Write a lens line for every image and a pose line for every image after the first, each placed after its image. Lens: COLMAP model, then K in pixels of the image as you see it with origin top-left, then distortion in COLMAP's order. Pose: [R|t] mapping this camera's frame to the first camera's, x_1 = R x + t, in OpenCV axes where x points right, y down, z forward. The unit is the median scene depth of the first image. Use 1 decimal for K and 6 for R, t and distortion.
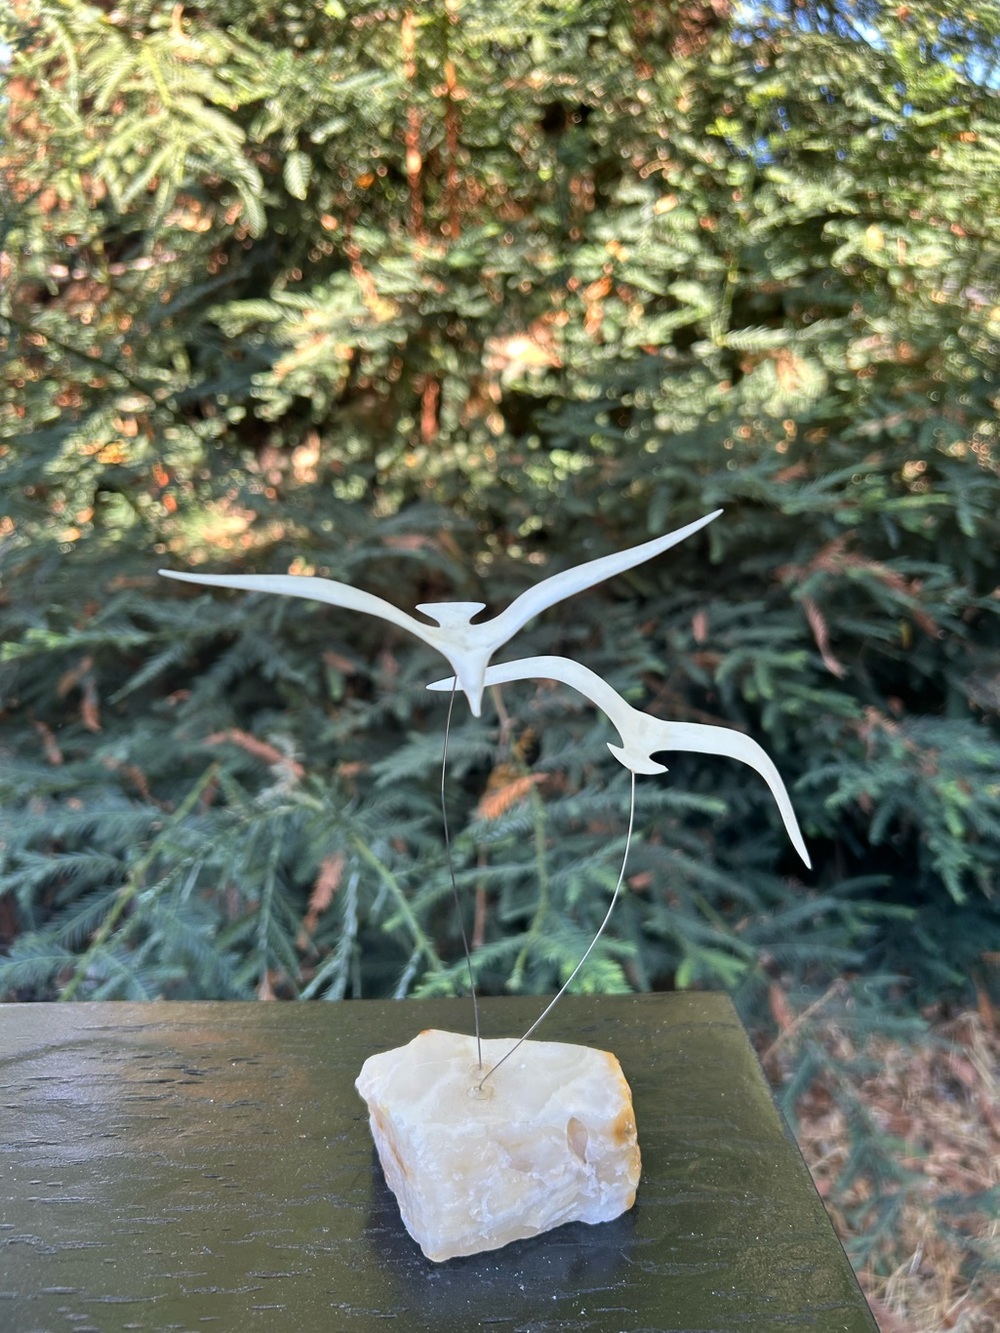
lens RADIAL K [[1056.9, 0, 500.0], [0, 1056.9, 666.5], [0, 0, 1]] dist [-0.001929, 0.000657]
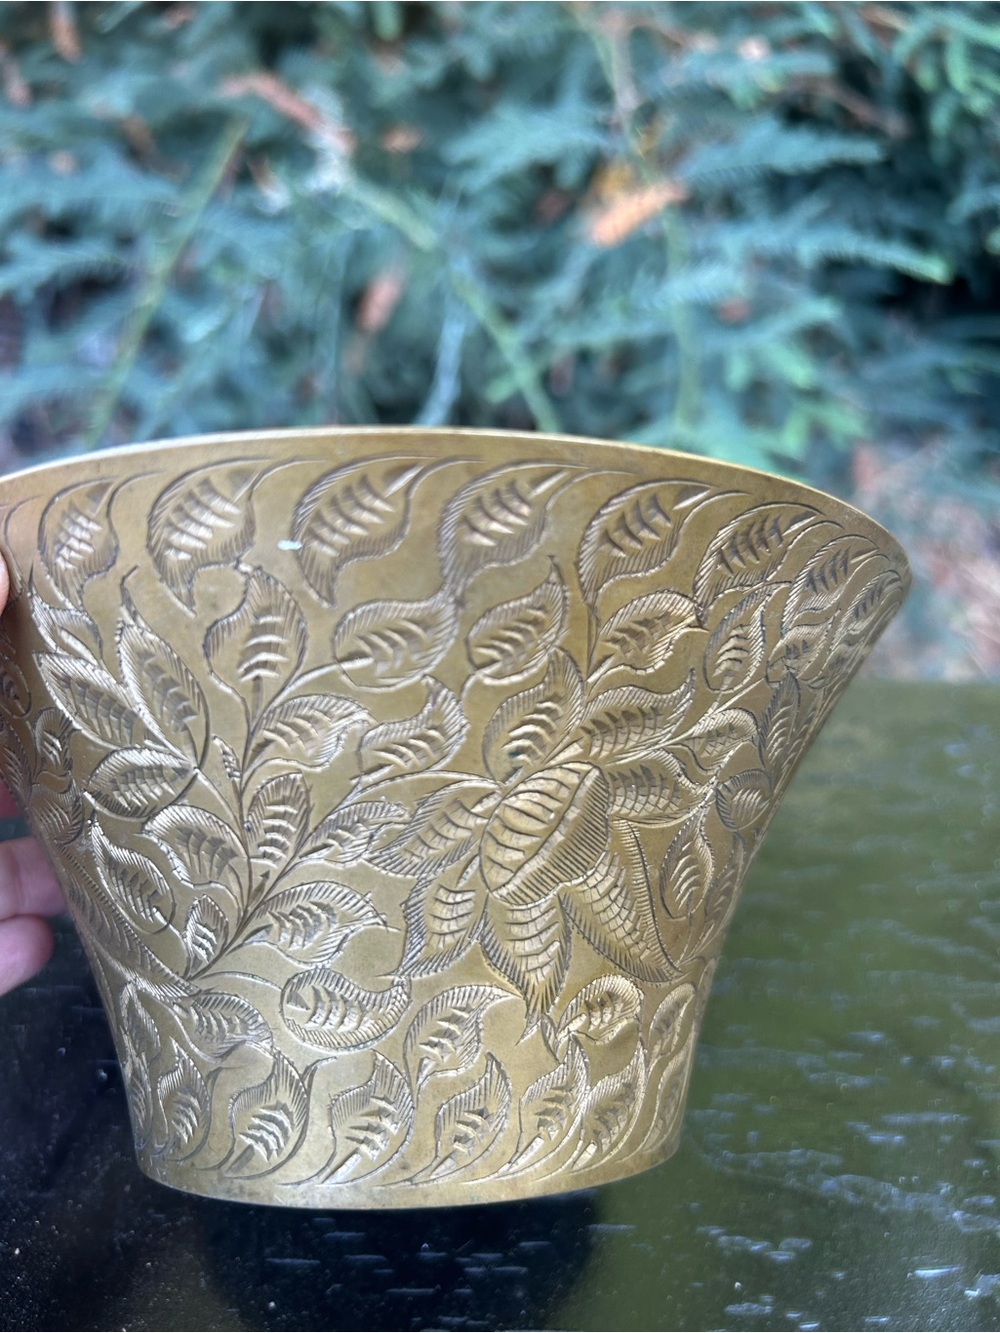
lens RADIAL K [[1056.9, 0, 500.0], [0, 1056.9, 666.5], [0, 0, 1]] dist [-0.001929, 0.000657]
pose [[0.996900, 0.073939, 0.026912, -0.068284], [-0.076650, 0.835288, 0.544443, -0.010766], [0.017776, -0.544818, 0.838366, 0.137685]]
